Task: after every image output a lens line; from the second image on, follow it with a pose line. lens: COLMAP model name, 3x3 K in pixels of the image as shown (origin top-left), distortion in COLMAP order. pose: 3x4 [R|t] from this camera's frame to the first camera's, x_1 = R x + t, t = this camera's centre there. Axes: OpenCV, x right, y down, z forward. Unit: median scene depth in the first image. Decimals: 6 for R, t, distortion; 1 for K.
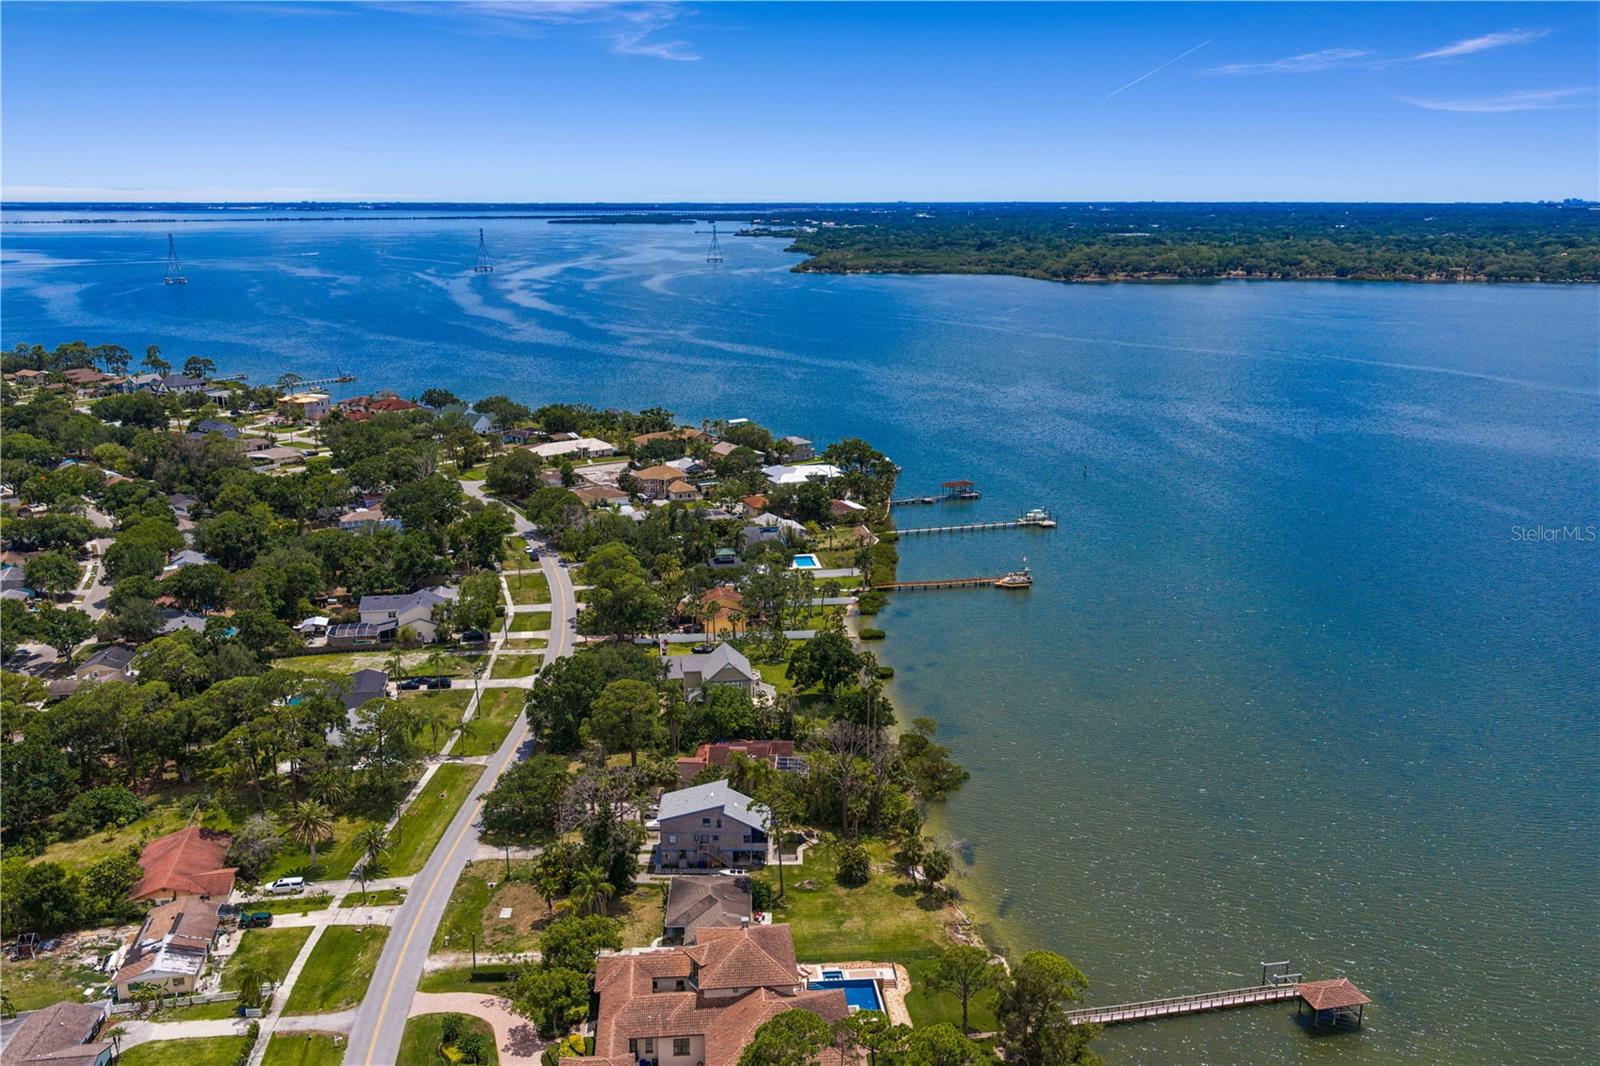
lens RADIAL K [[1346.3, 0, 806.9], [0, 1346.3, 532.2], [0, 0, 1]] dist [0.054156, -0.110548]
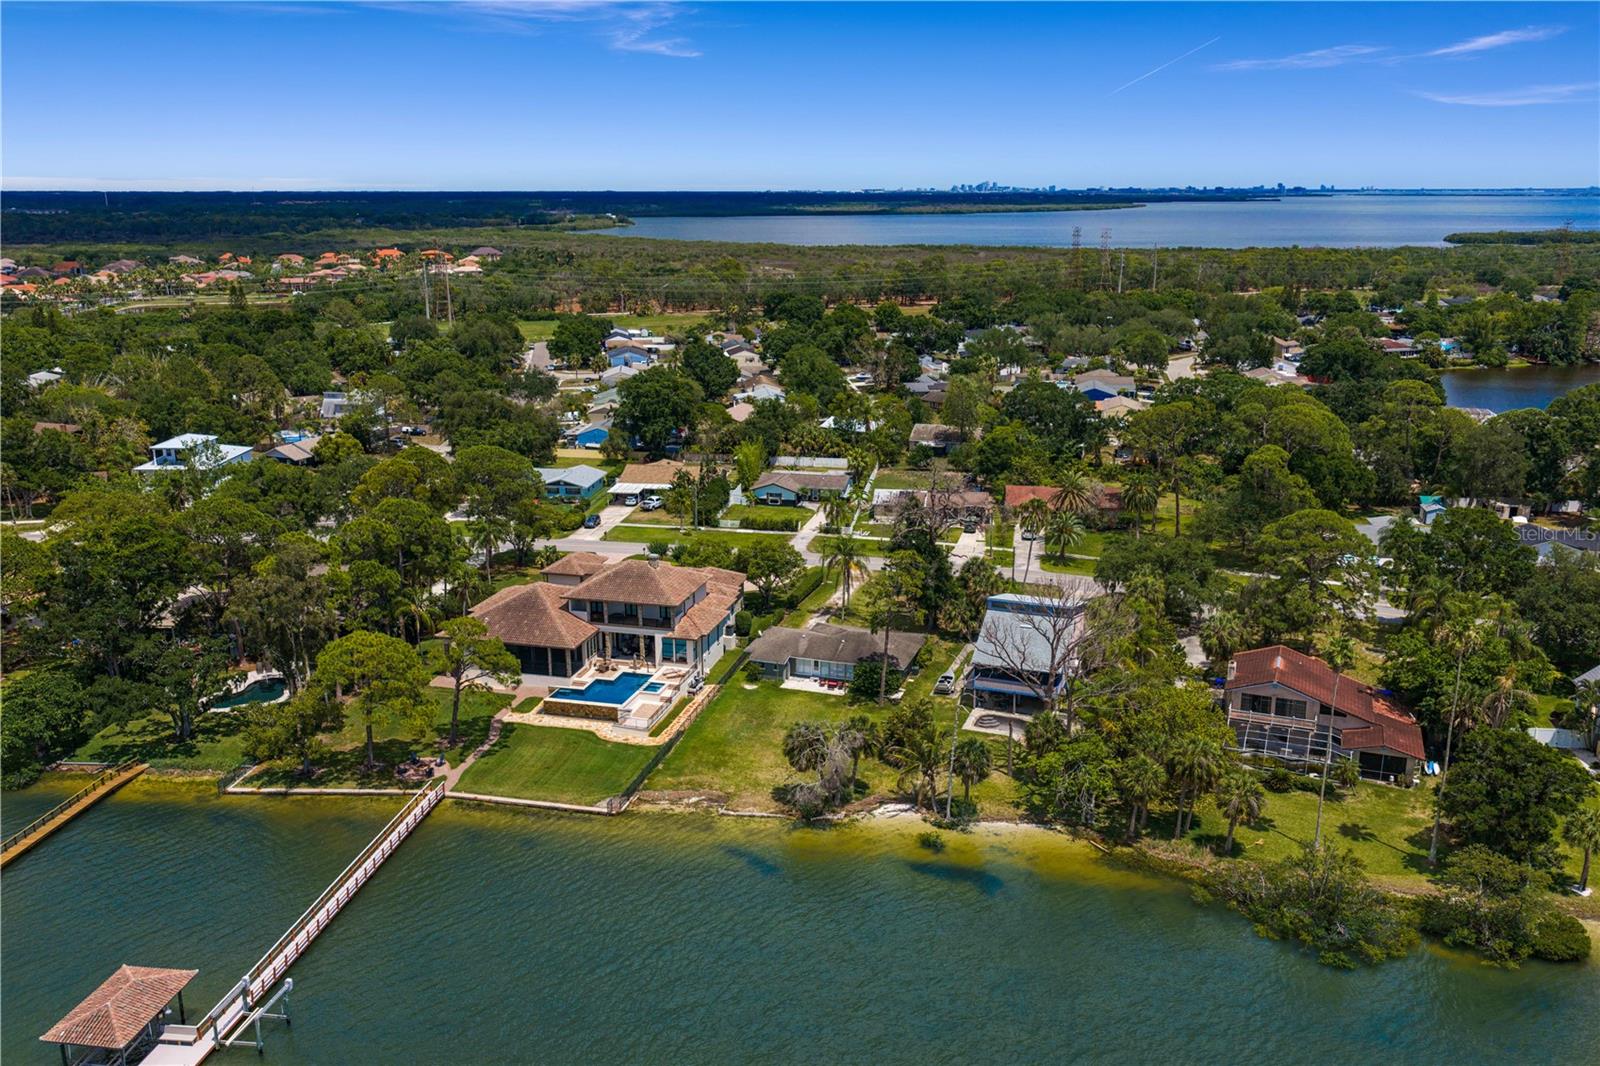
lens RADIAL K [[1308.0, 0, 801.3], [0, 1308.0, 541.6], [0, 0, 1]] dist [0.058918, -0.100550]
pose [[-0.354725, 0.242862, -0.902878, 0.584892], [-0.223839, 0.915533, 0.334208, -0.029930], [0.907781, 0.320652, -0.270400, 1.096592]]
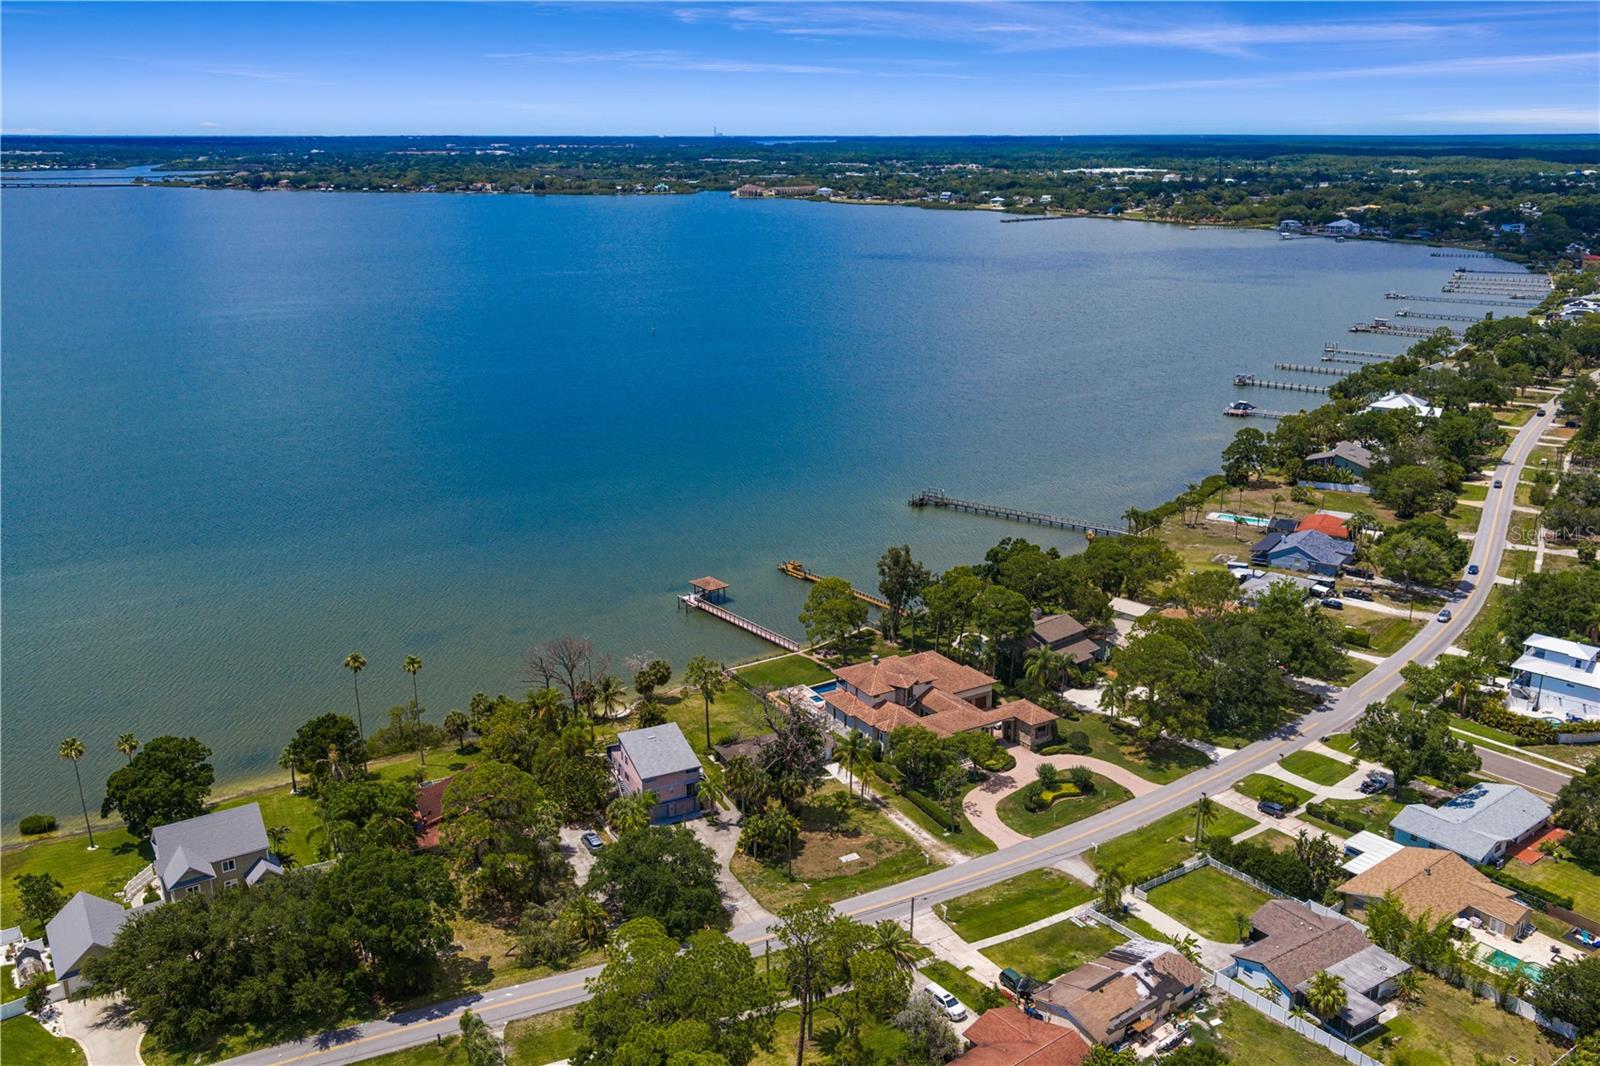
lens RADIAL K [[1320.5, 0, 799.4], [0, 1320.5, 534.7], [0, 0, 1]] dist [0.078519, -0.143128]
pose [[-0.437132, -0.261019, 0.860688, -0.914245], [0.217134, 0.898027, 0.382623, -0.278674], [-0.872793, 0.354142, -0.335880, 1.210506]]
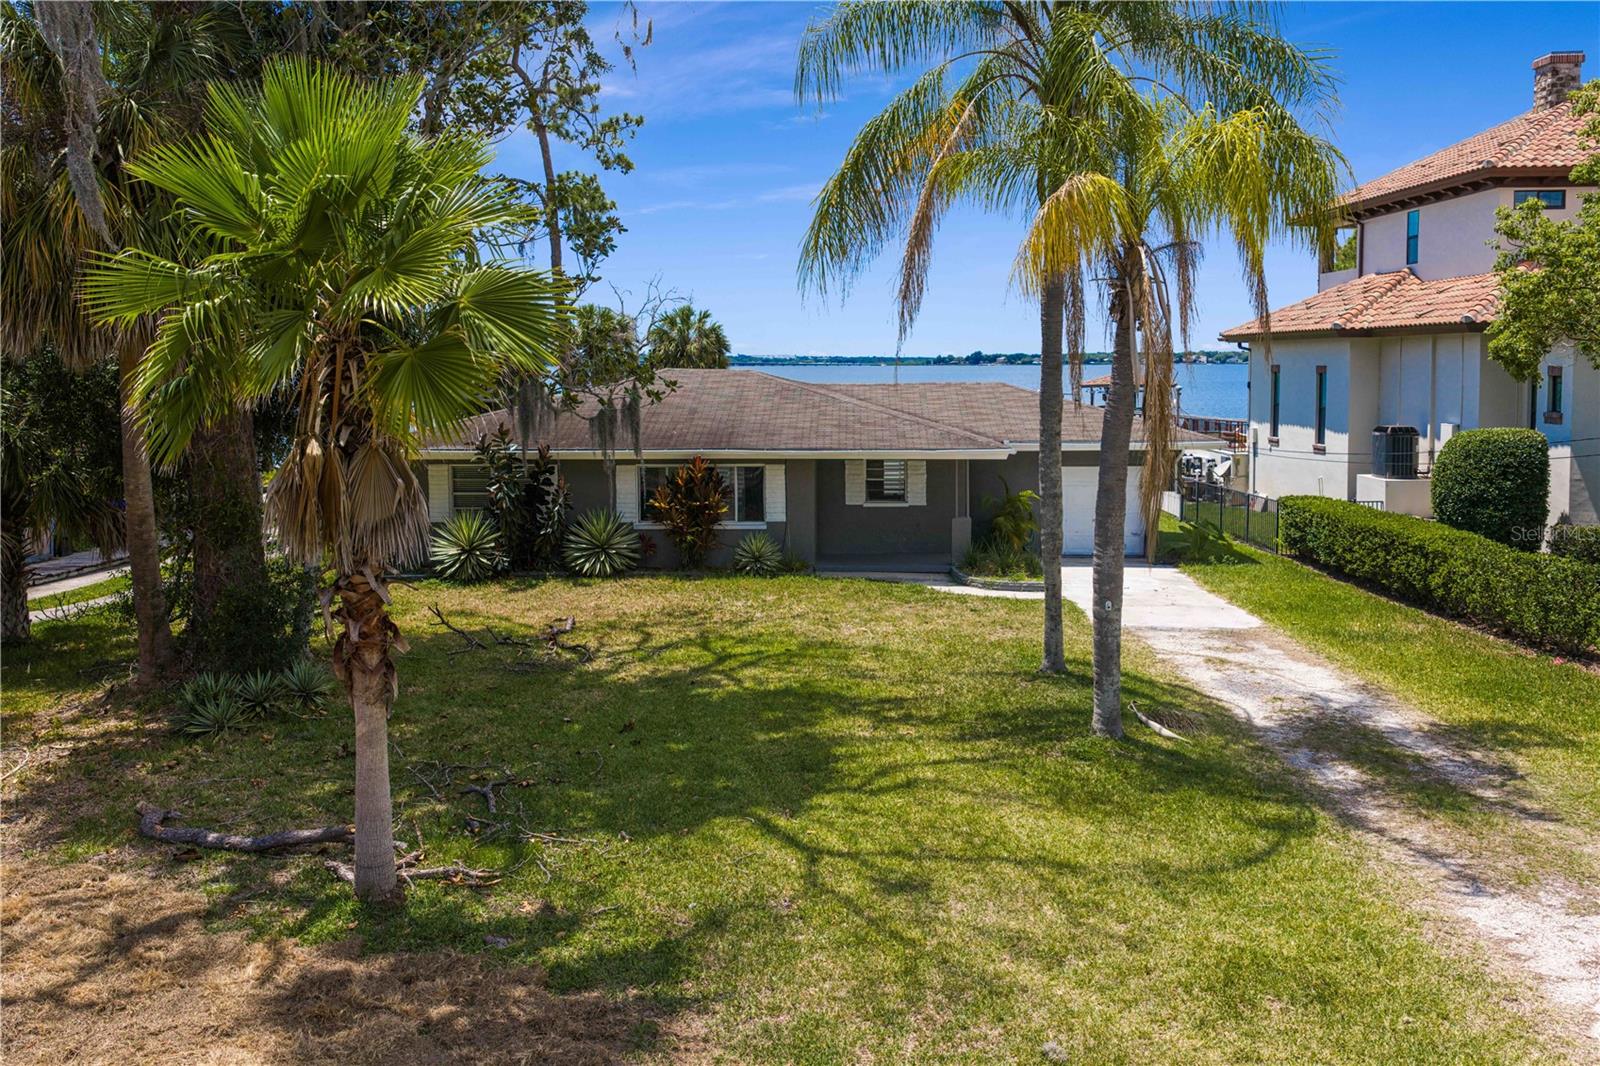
lens RADIAL K [[1339.7, 0, 799.8], [0, 1339.7, 426.1], [0, 0, 1]] dist [0.037329, -0.072696]
pose [[0.083172, -0.048636, 0.995348, -0.228177], [0.245500, 0.969025, 0.026836, 0.255428], [-0.965822, 0.242126, 0.092536, 0.921673]]
